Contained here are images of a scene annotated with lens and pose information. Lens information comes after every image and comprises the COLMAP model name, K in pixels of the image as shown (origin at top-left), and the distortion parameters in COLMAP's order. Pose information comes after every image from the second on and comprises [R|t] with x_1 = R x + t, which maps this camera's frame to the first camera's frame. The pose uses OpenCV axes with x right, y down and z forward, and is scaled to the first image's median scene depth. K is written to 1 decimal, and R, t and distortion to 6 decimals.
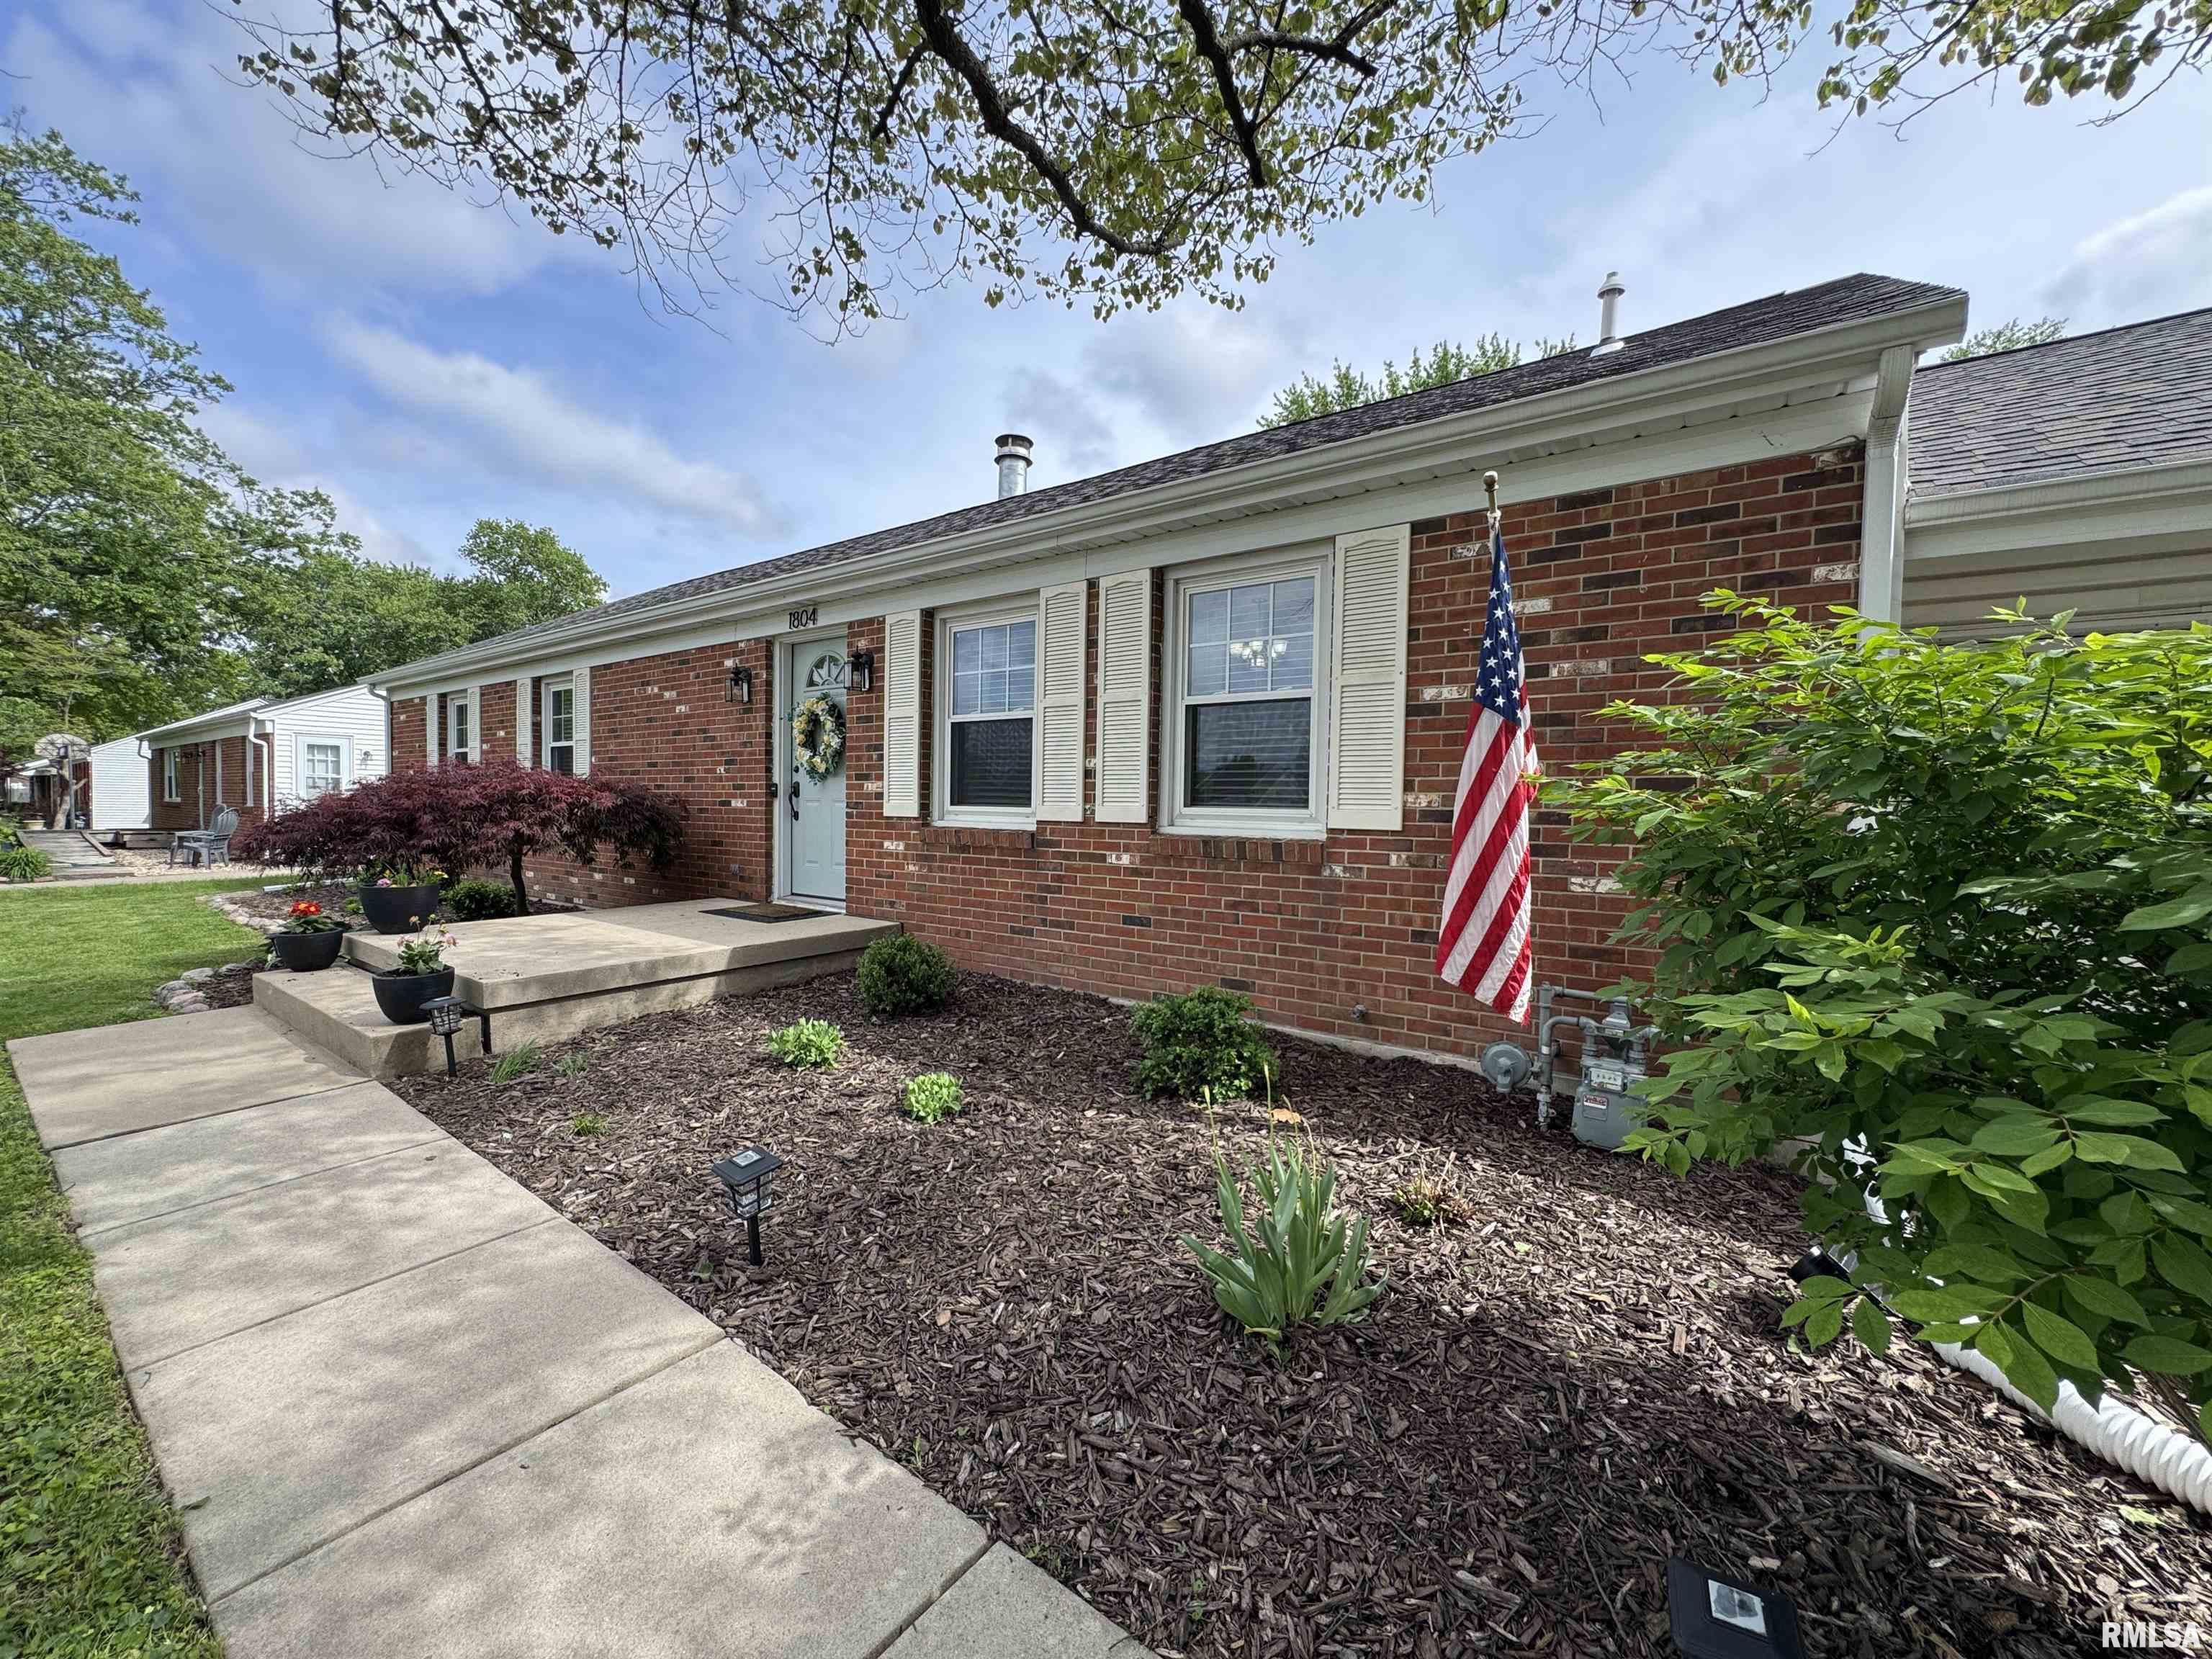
lens RADIAL K [[886.5, 0, 1106.0], [0, 886.5, 829.5], [0, 0, 1]] dist [-0.003433, -0.000141]
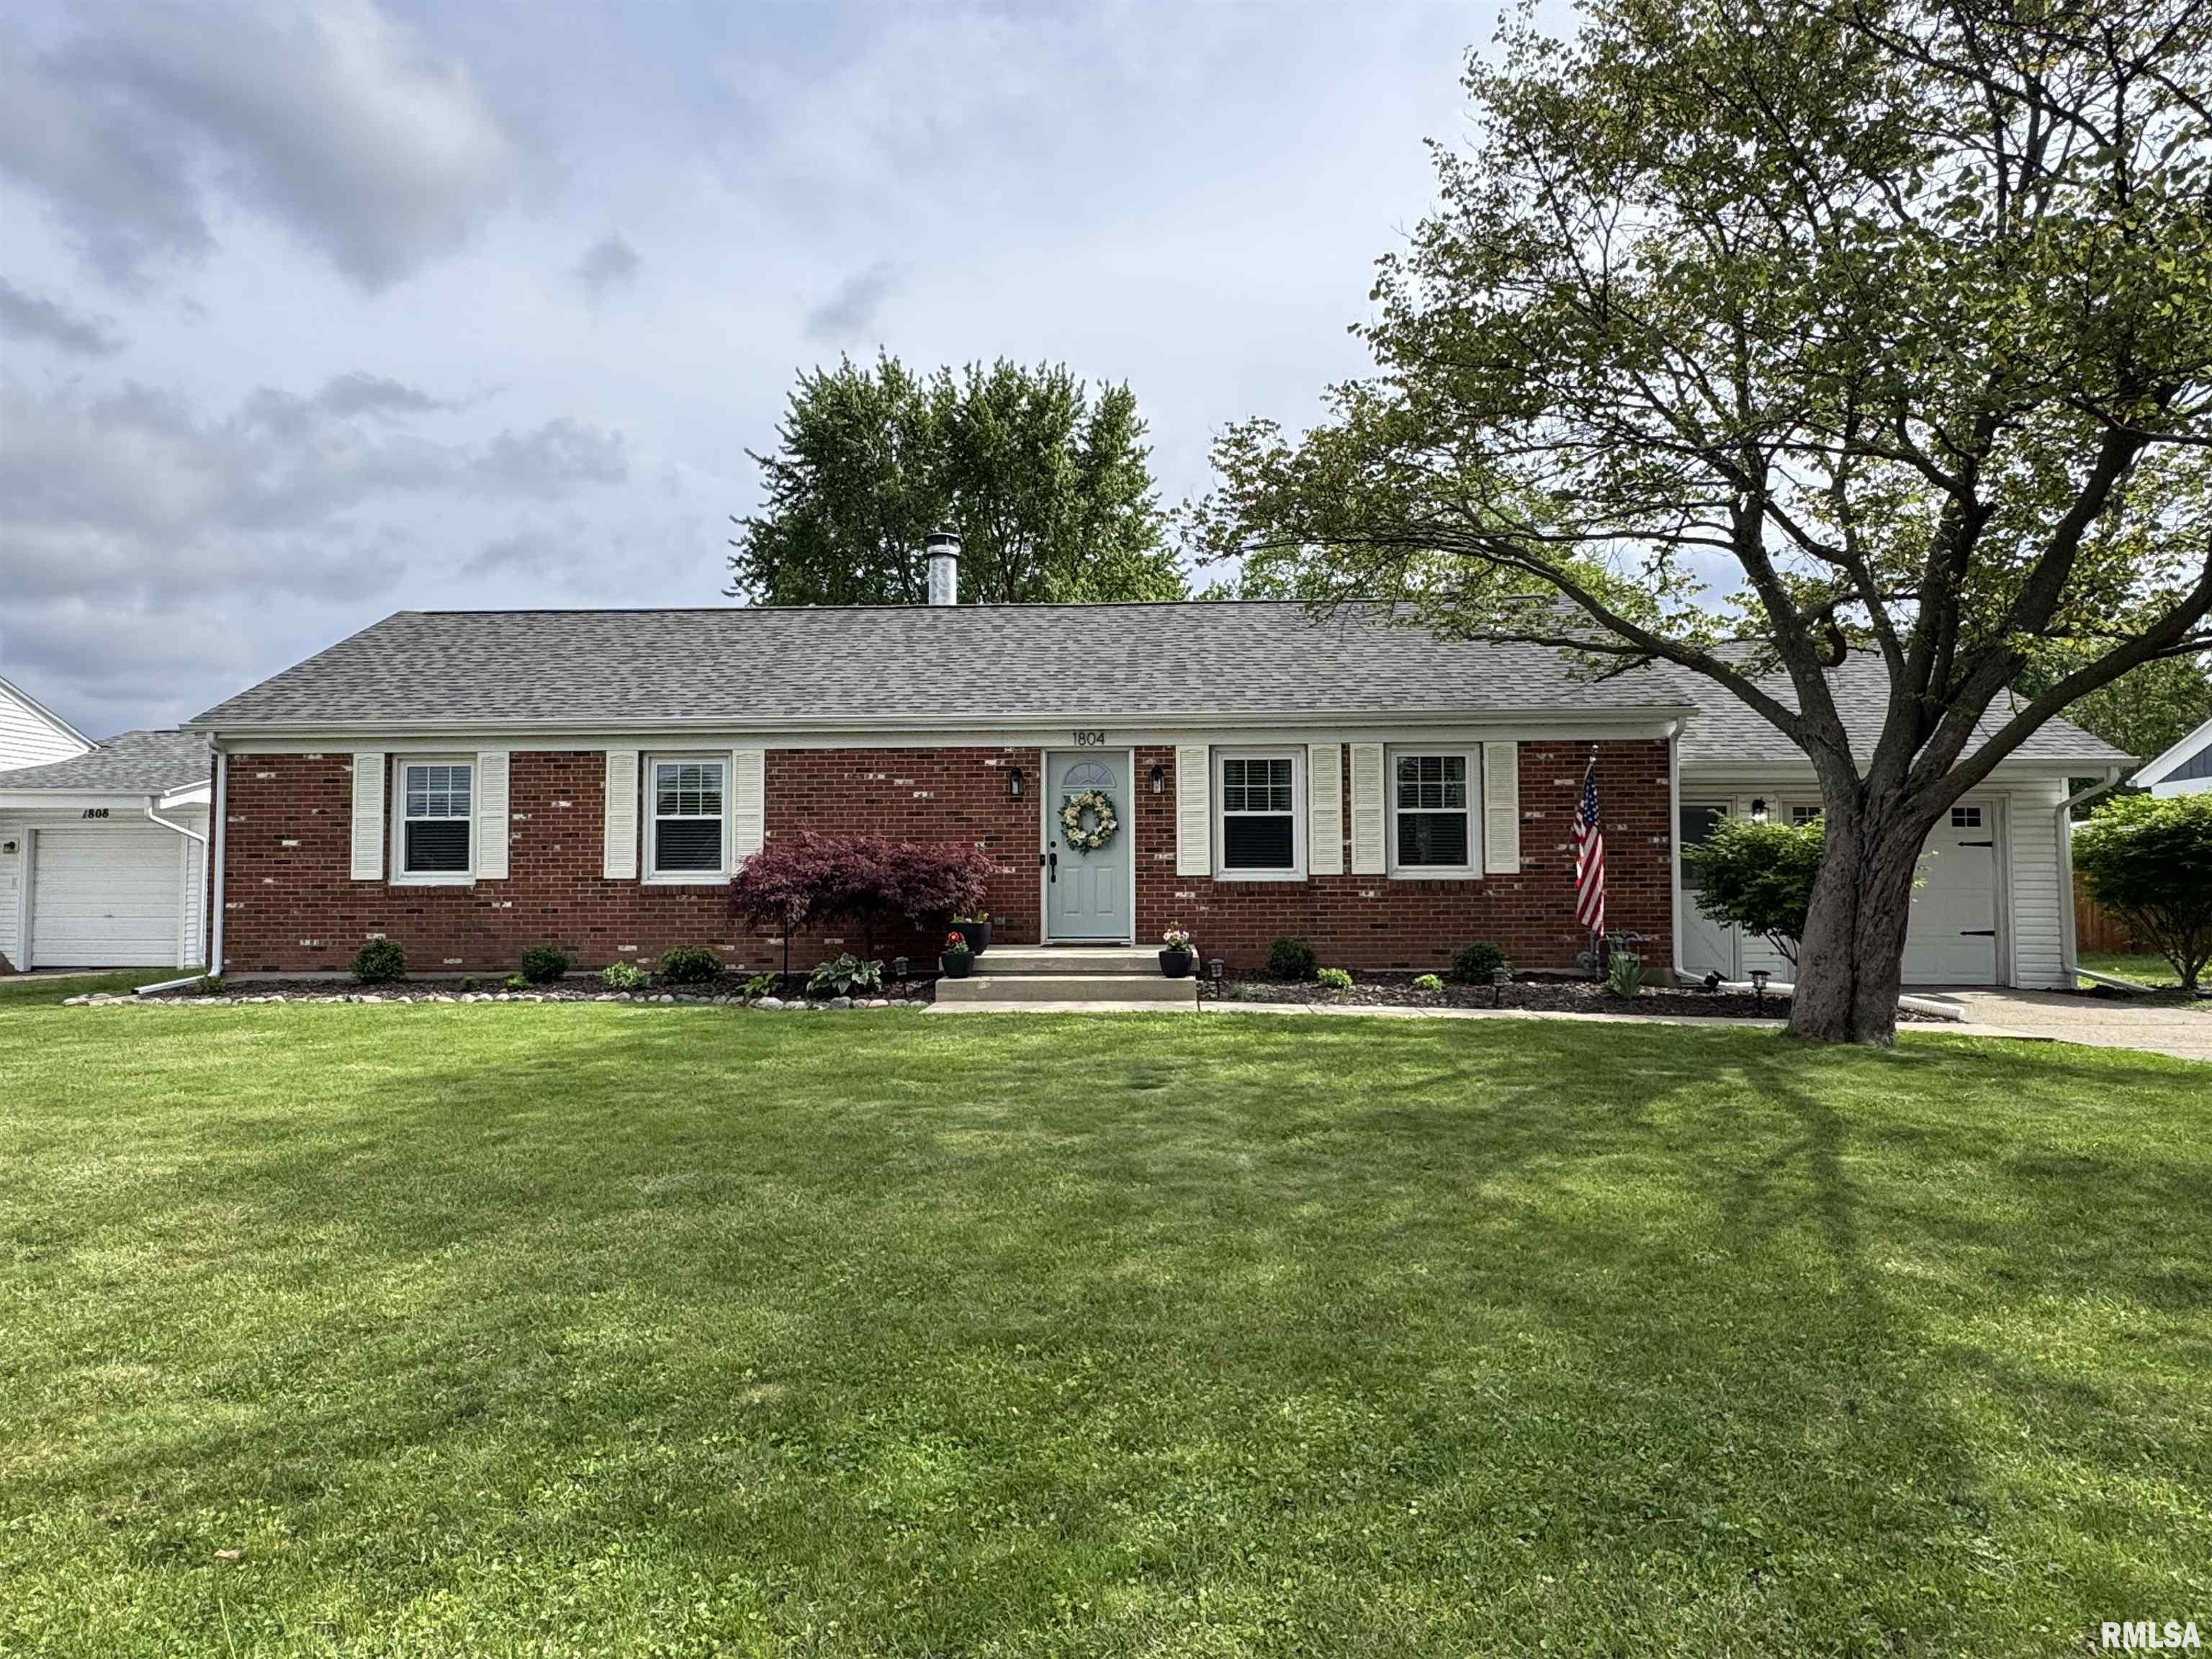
lens RADIAL K [[1345.3, 0, 1106.0], [0, 1345.3, 829.5], [0, 0, 1]] dist [-0.001214, -0.000153]
pose [[0.830328, 0.004511, 0.557257, -1.969880], [0.032880, 0.997829, -0.057070, 0.040435], [-0.556305, 0.065710, 0.828376, -1.025761]]
